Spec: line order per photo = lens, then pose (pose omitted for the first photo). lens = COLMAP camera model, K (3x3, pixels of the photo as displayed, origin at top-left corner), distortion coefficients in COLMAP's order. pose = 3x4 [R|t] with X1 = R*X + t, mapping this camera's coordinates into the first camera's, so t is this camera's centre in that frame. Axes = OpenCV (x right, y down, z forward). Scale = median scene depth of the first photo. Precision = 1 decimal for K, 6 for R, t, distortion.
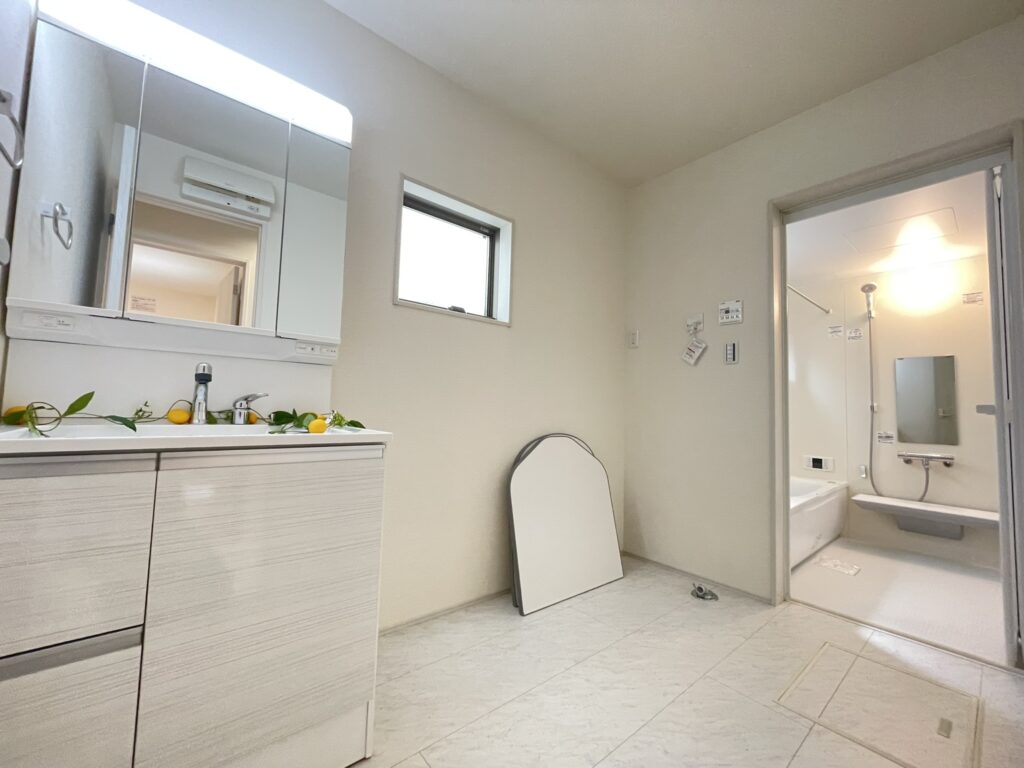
lens RADIAL K [[413.8, 0, 512.0], [0, 413.8, 384.0], [0, 0, 1]] dist [-0.002353, -0.000356]
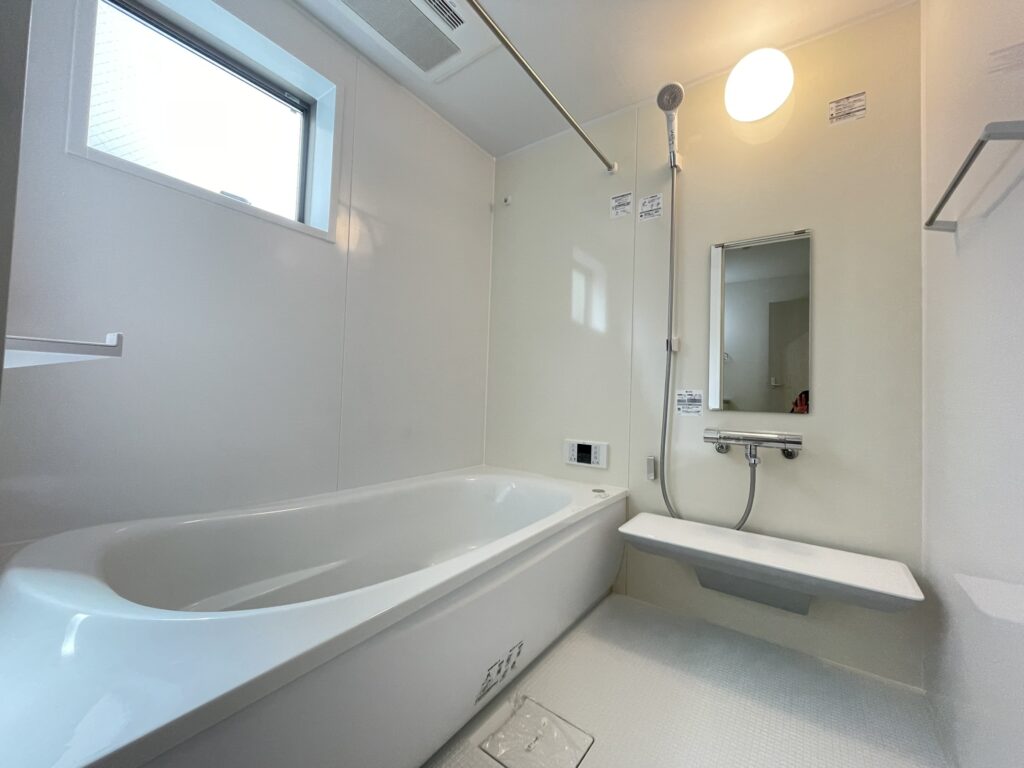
lens RADIAL K [[413.8, 0, 512.0], [0, 413.8, 384.0], [0, 0, 1]] dist [-0.002353, -0.000356]
pose [[0.969878, 0.005136, 0.243538, 0.562140], [-0.016119, 0.998940, 0.043128, 0.087883], [-0.243058, -0.045754, 0.968932, 0.553345]]
